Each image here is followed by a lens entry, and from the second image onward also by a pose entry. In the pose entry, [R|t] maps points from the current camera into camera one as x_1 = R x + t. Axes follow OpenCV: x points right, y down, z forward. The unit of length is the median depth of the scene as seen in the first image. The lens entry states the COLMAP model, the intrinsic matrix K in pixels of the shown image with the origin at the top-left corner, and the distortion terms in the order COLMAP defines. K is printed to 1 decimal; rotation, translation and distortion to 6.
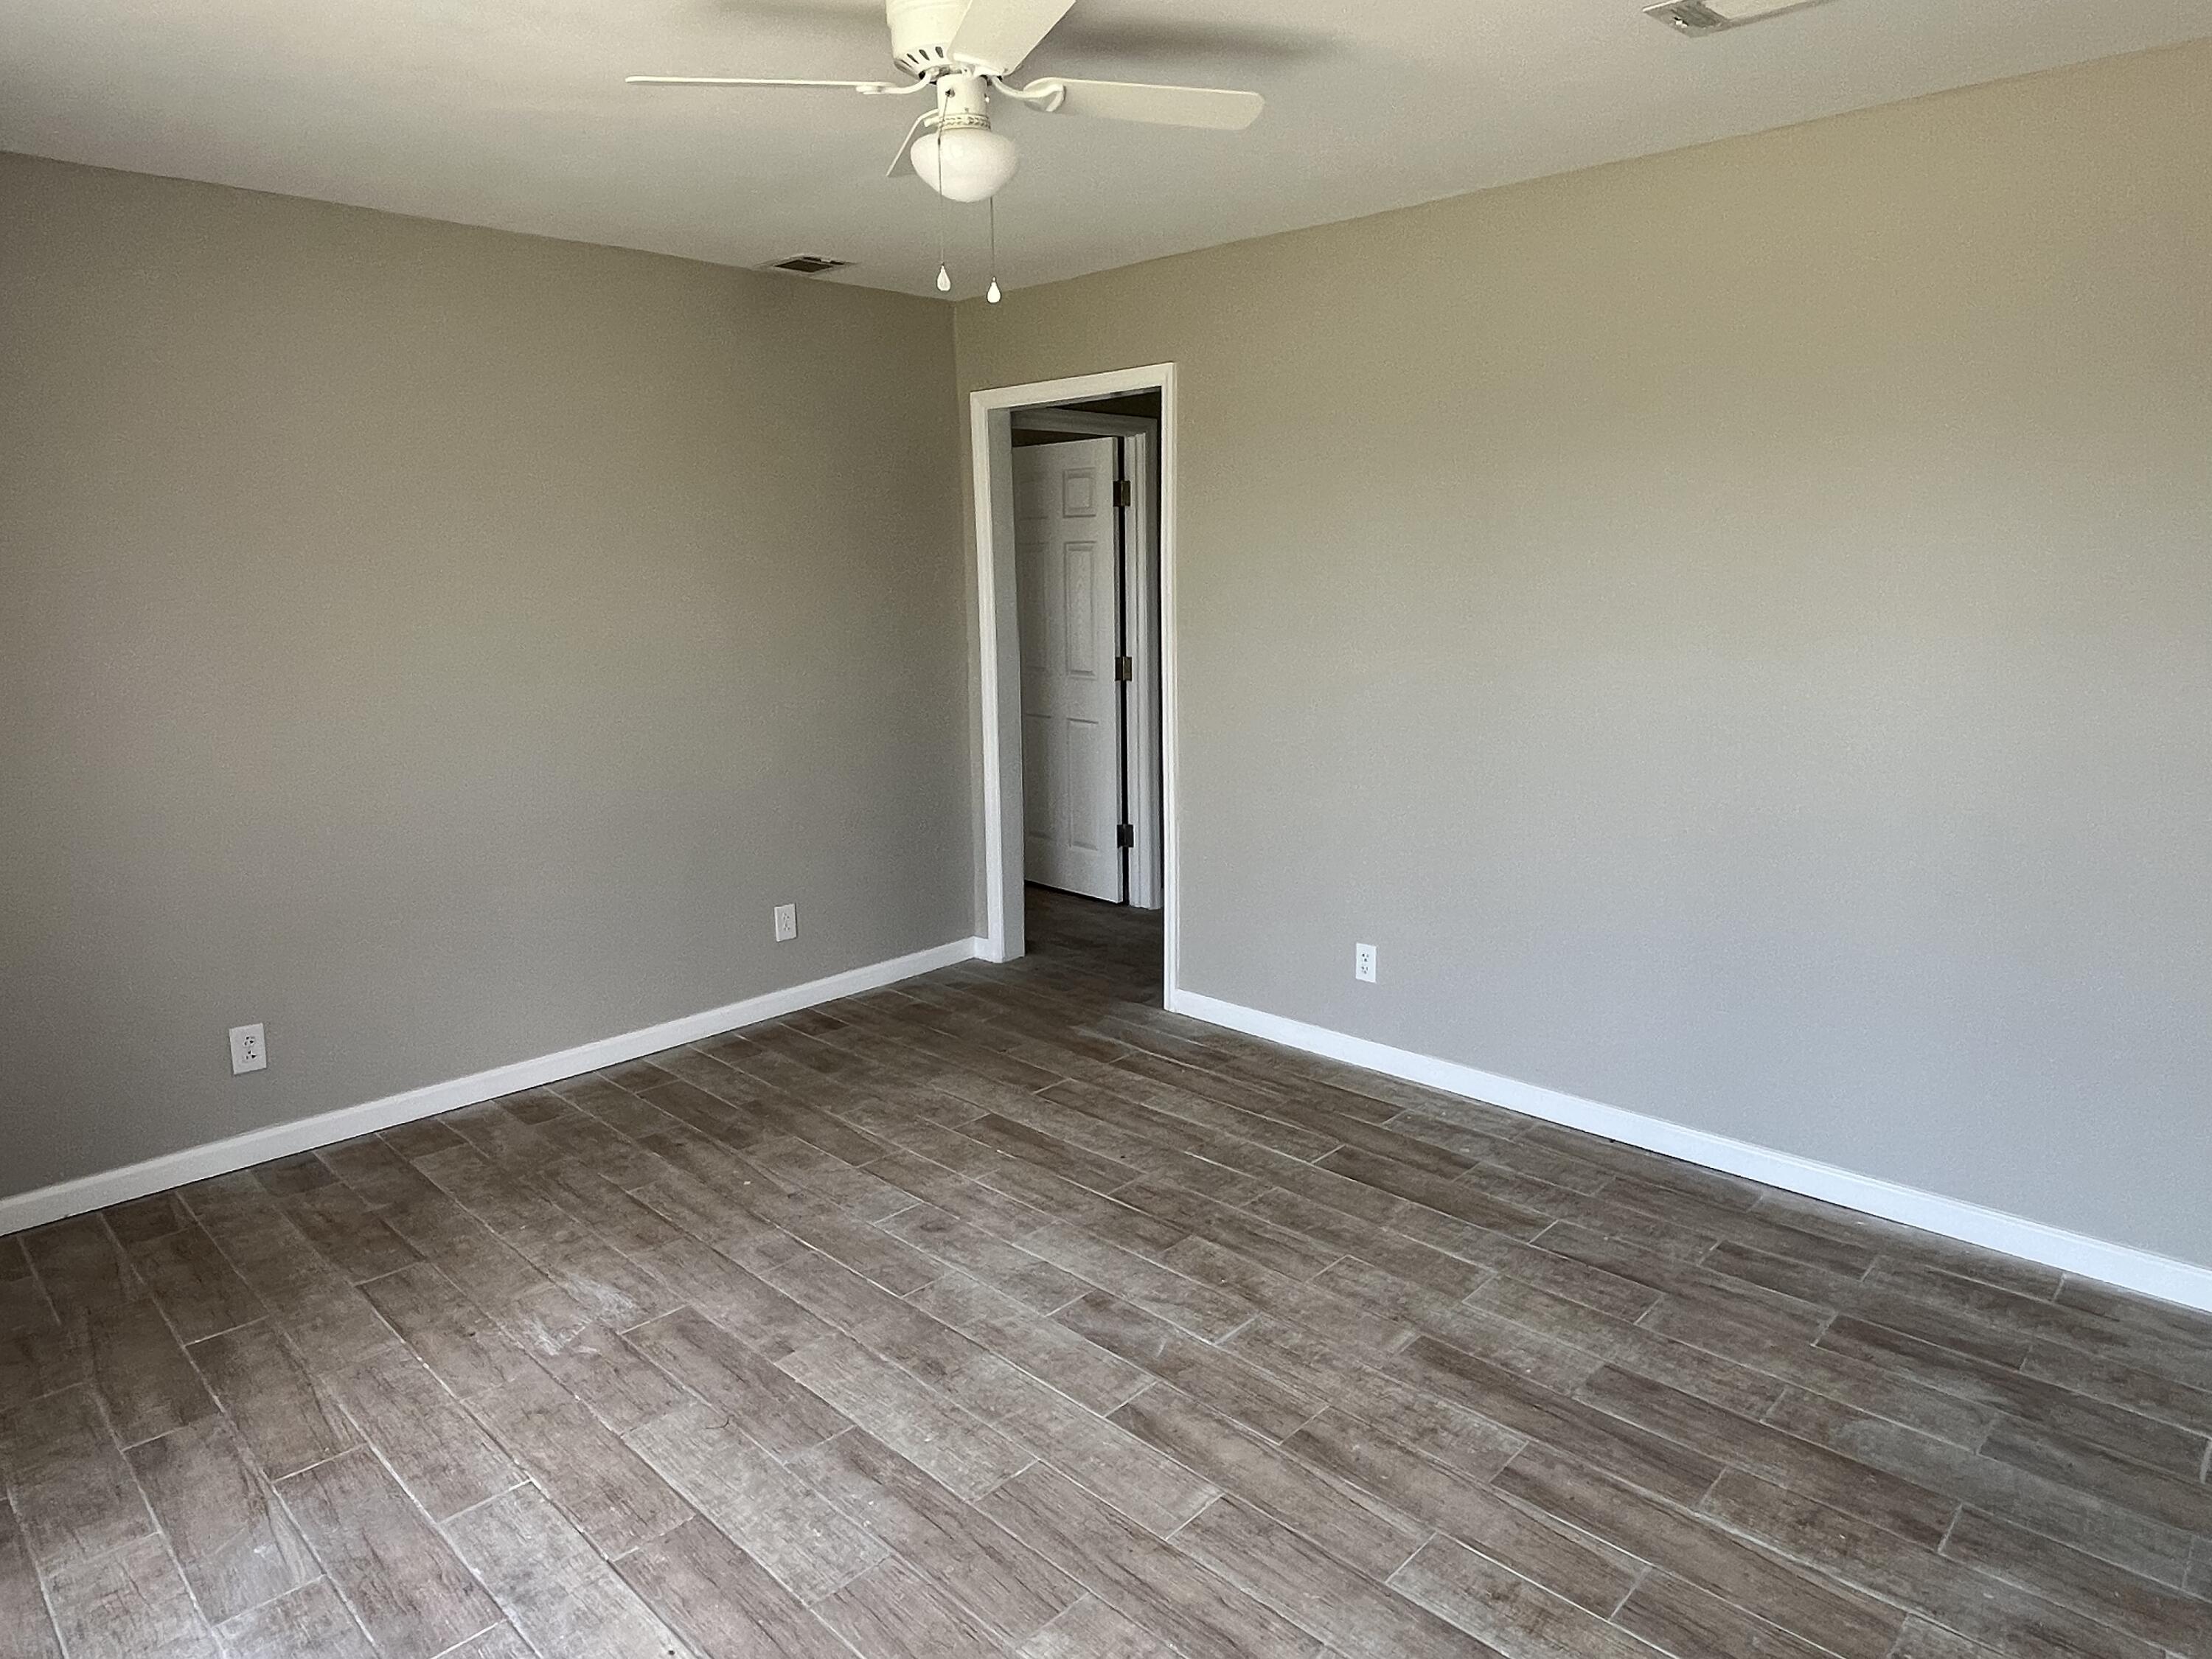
lens RADIAL K [[1357.0, 0, 1114.4], [0, 1357.0, 829.0], [0, 0, 1]] dist [-0.002213, -0.001410]
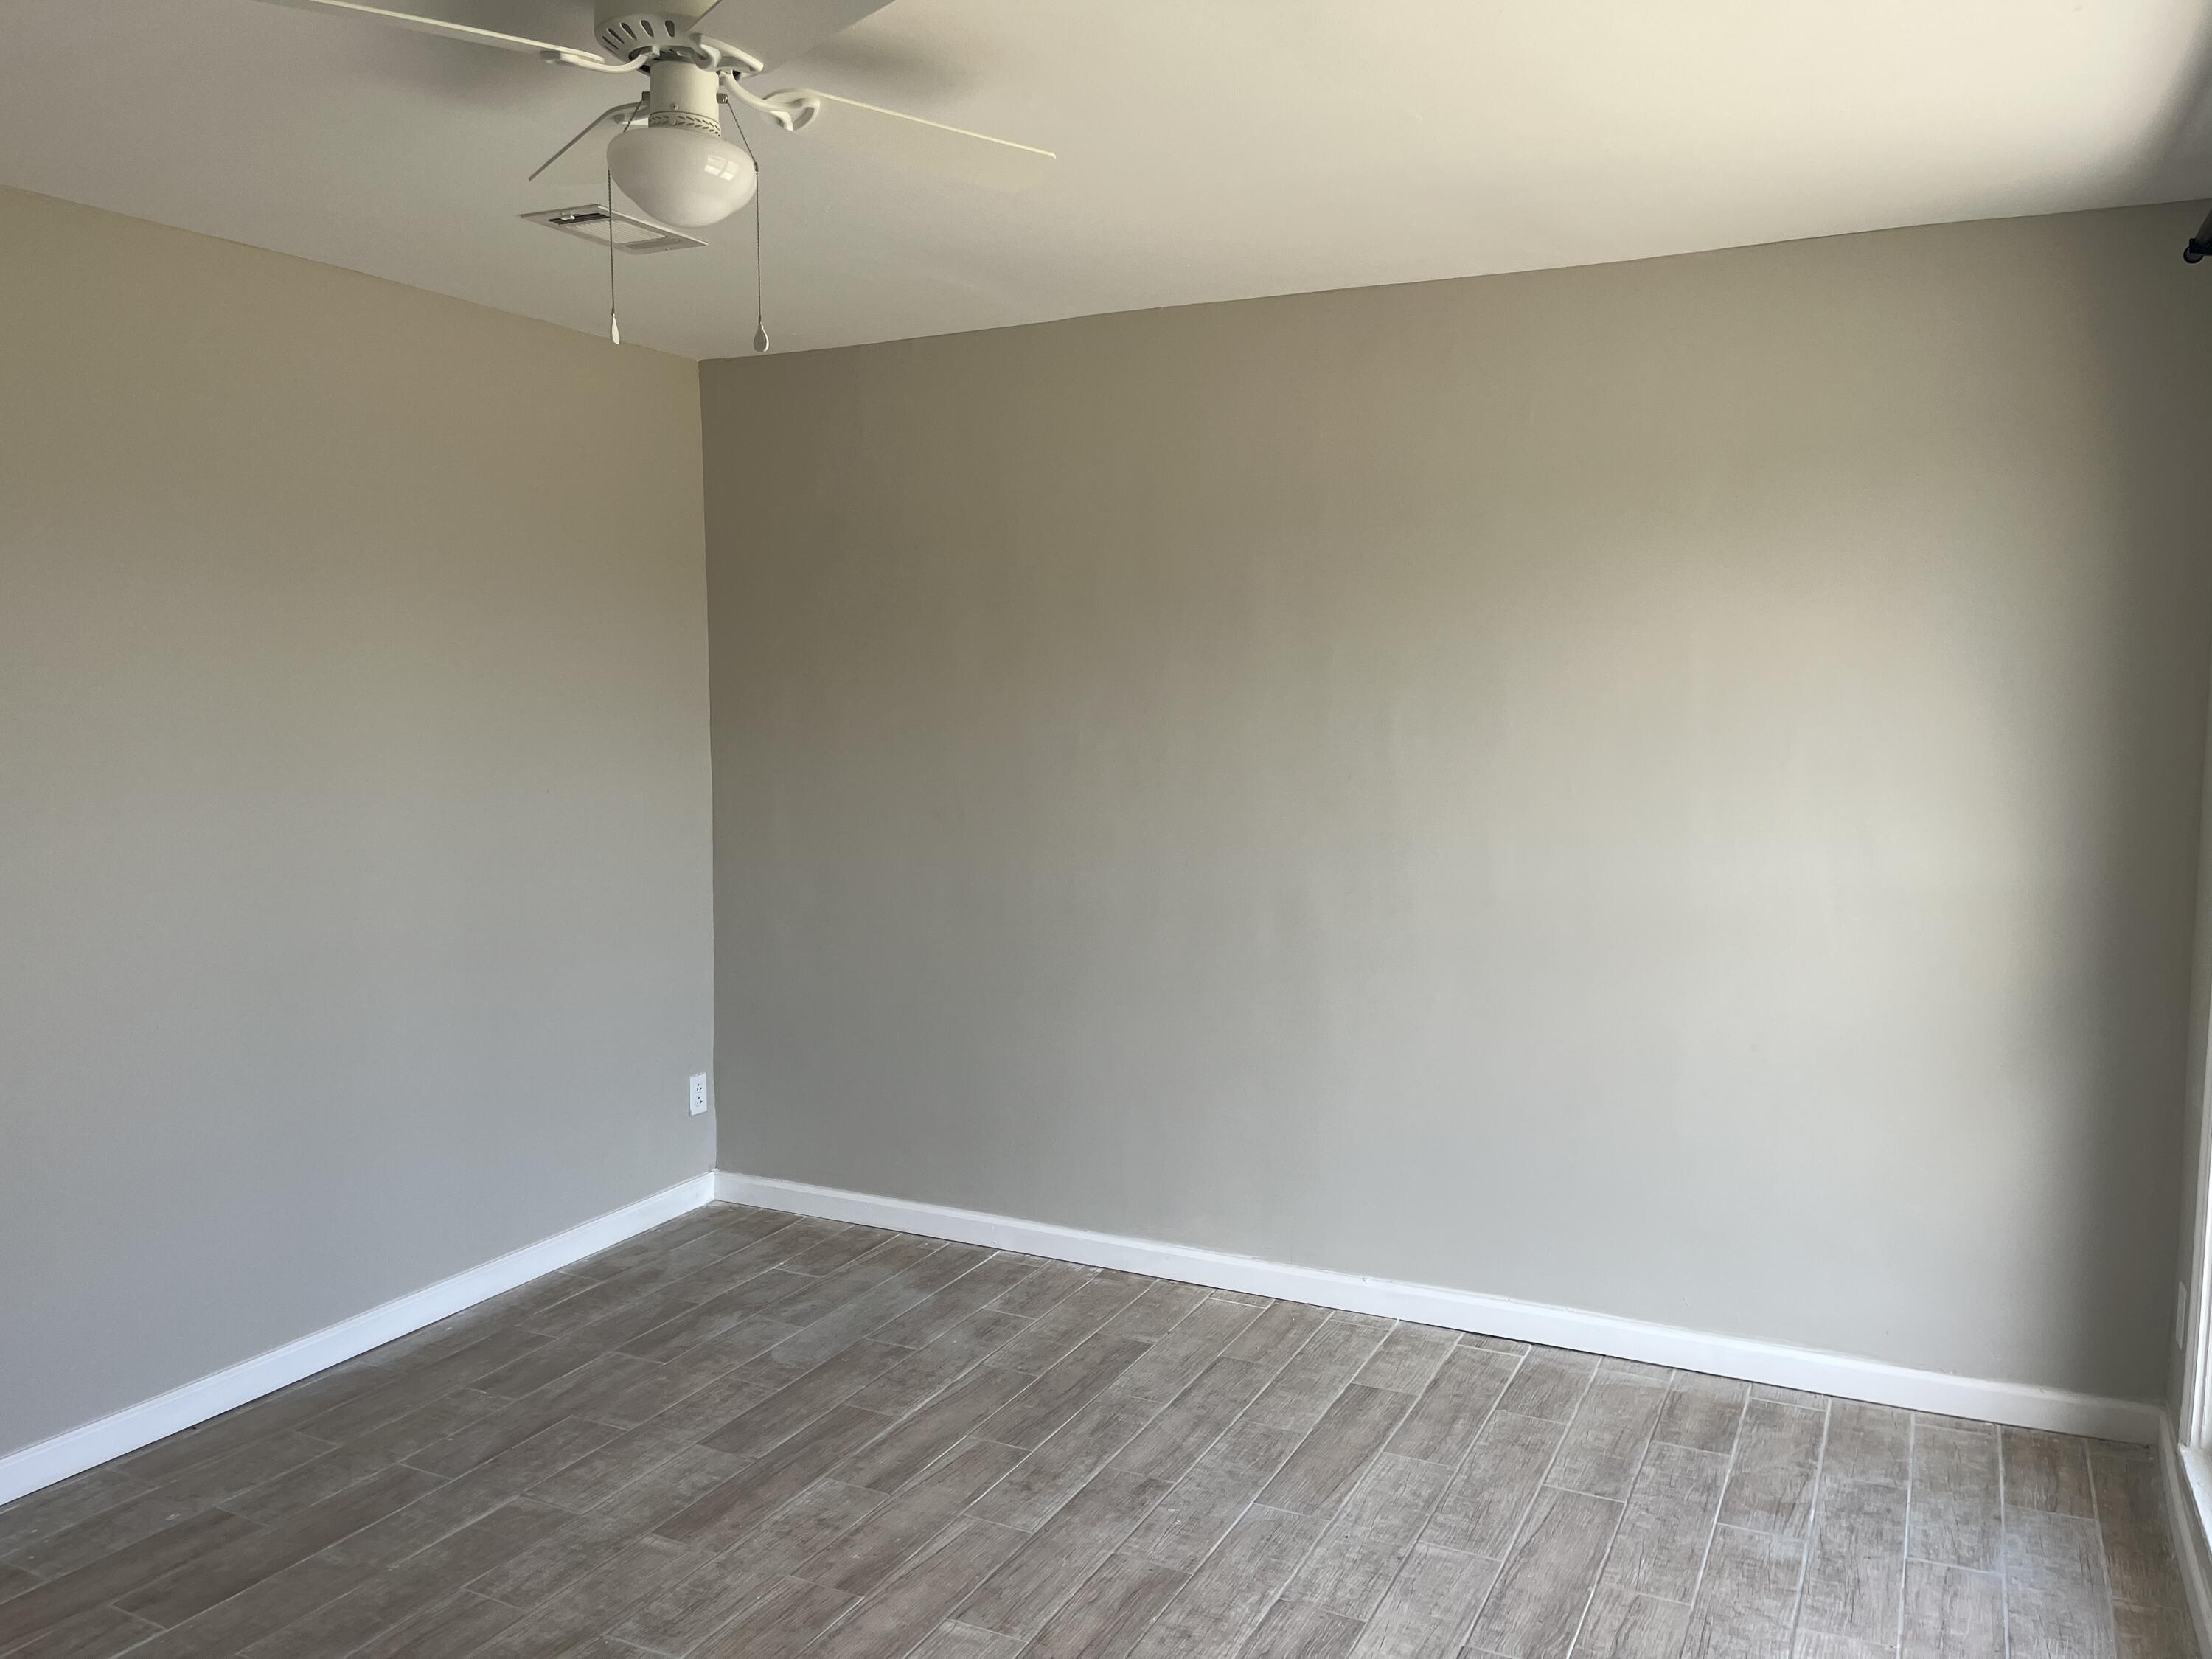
lens RADIAL K [[1669.3, 0, 1102.7], [0, 1669.3, 825.3], [0, 0, 1]] dist [0.037384, -0.038025]
pose [[-0.297801, -0.071872, 0.951919, -0.942155], [0.189134, 0.972953, 0.132629, -0.187154], [-0.935705, 0.219537, -0.276153, 0.968723]]
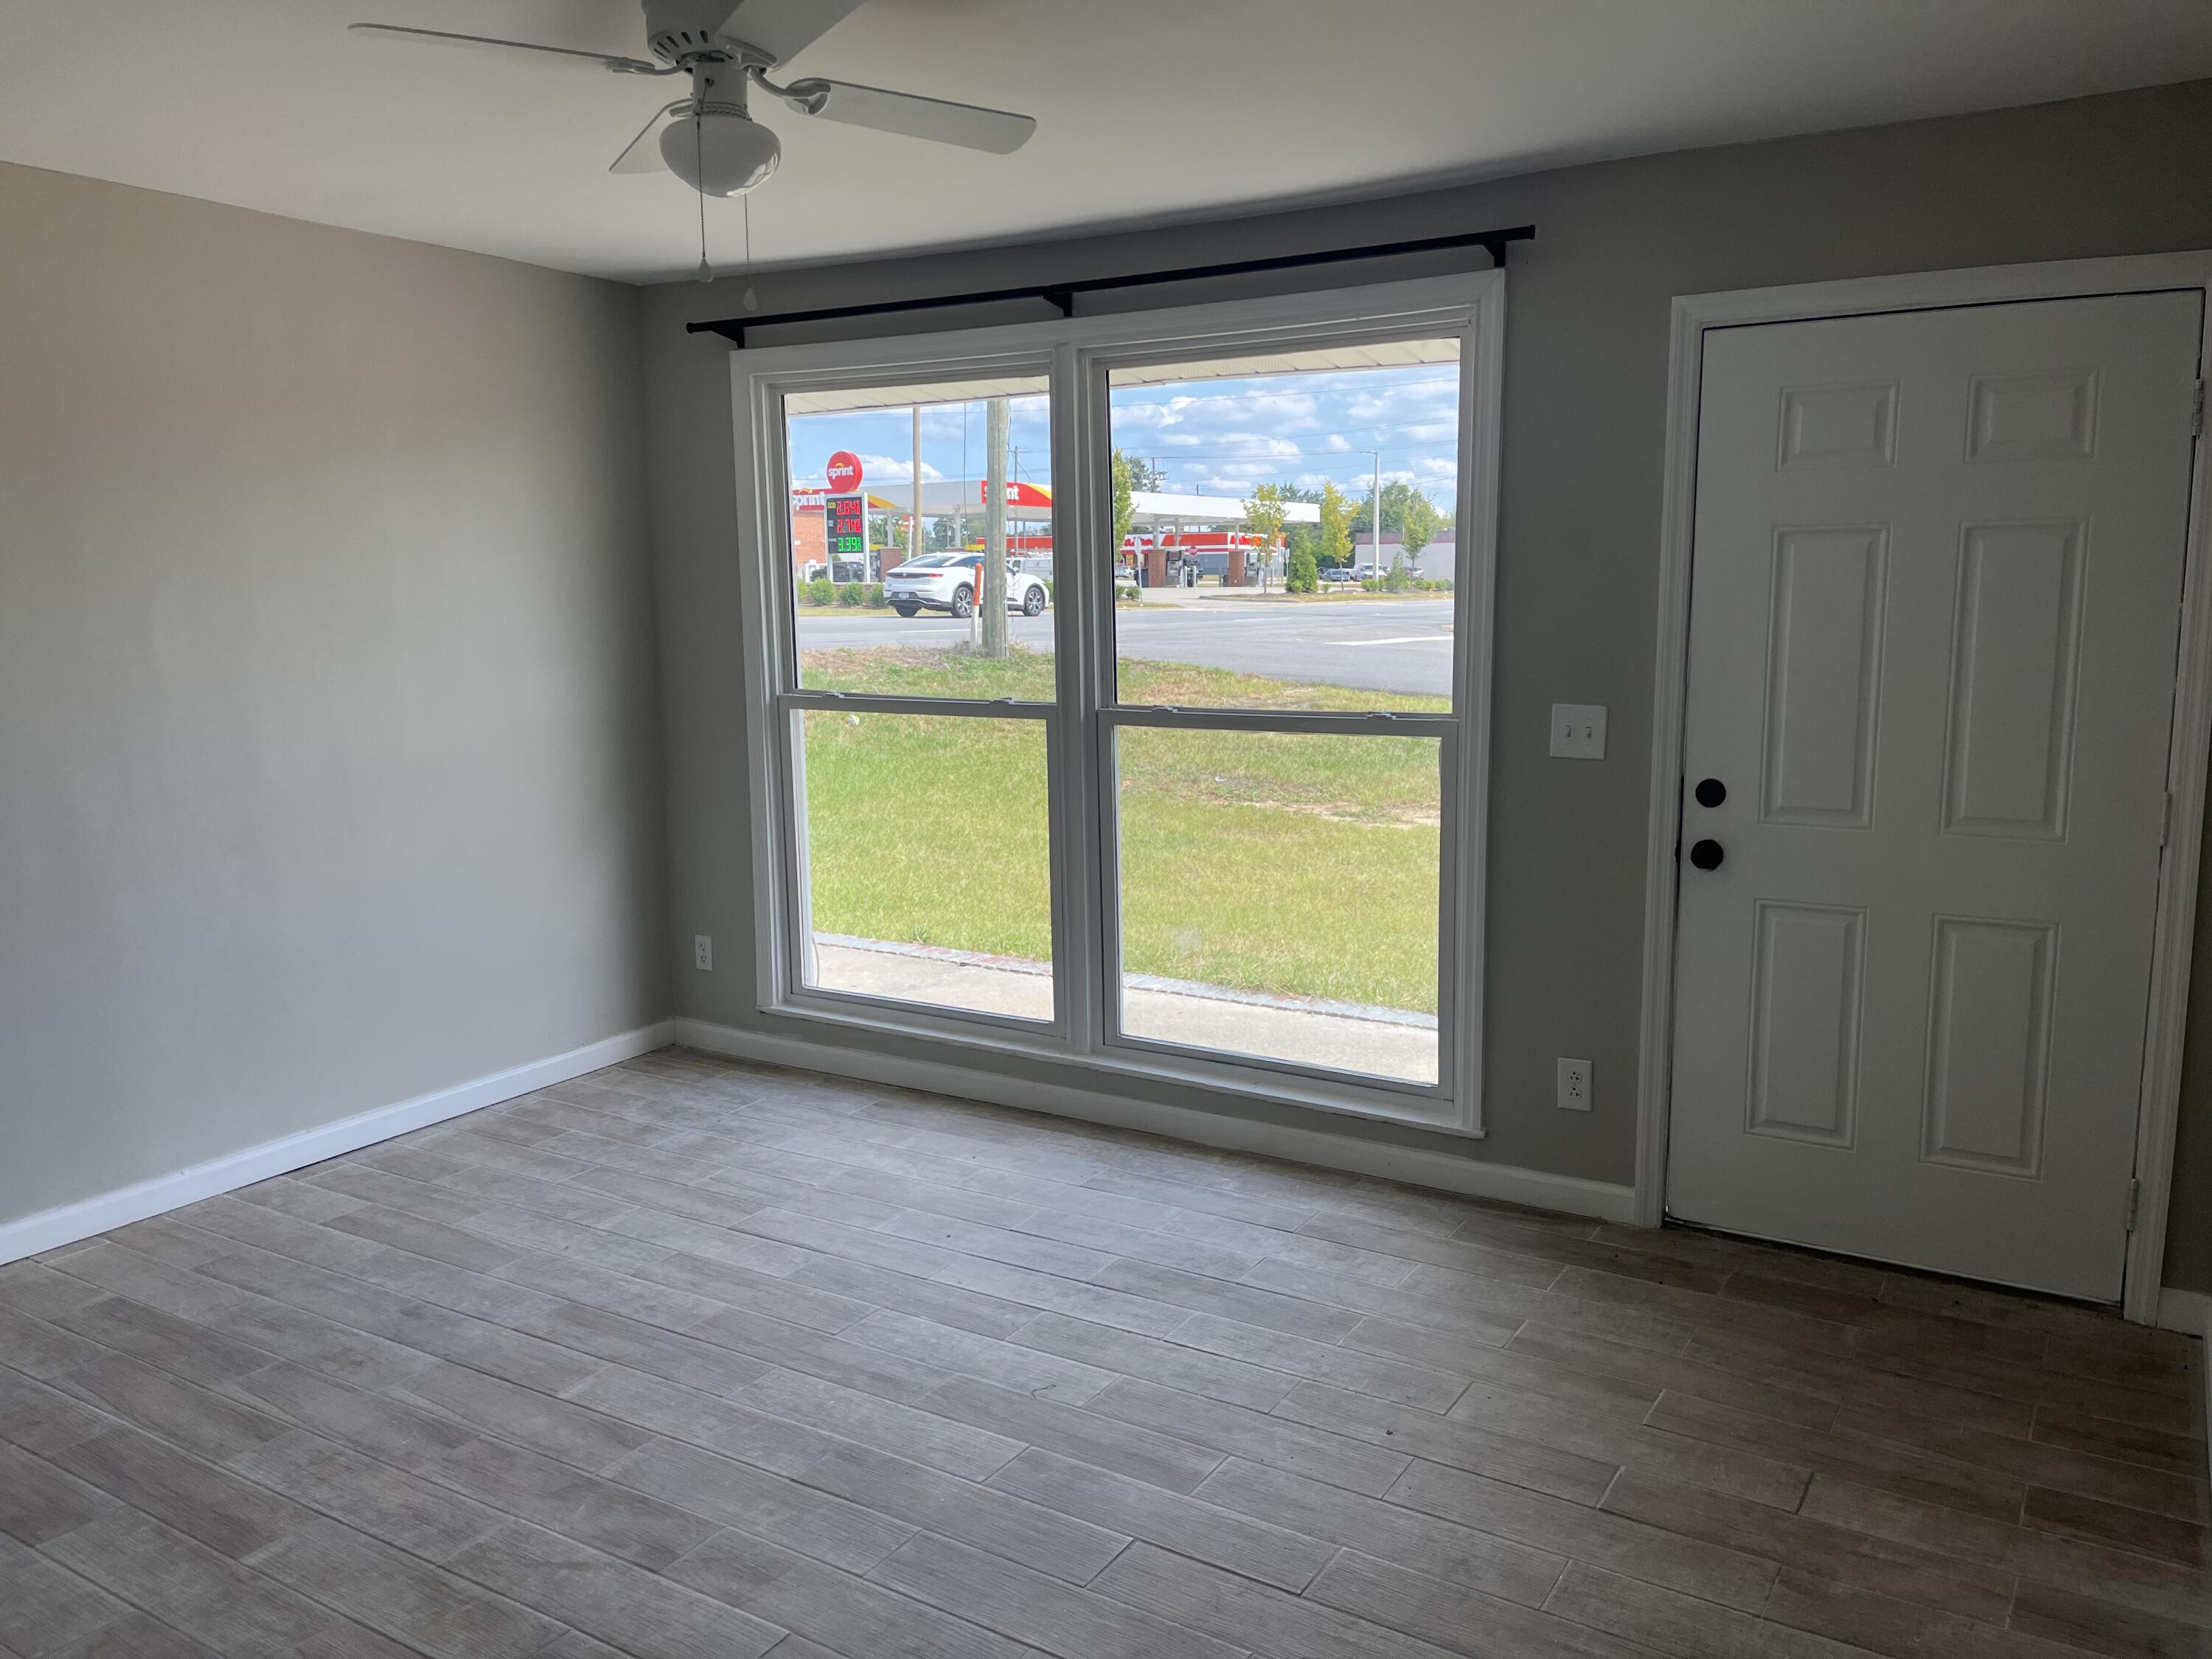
lens RADIAL K [[1669.3, 0, 1107.7], [0, 1669.3, 815.2], [0, 0, 1]] dist [0.037384, -0.038025]
pose [[-0.976690, 0.050646, -0.208594, -0.091251], [-0.021221, 0.944225, 0.328617, -0.389032], [0.213603, 0.325383, -0.921140, 1.962848]]
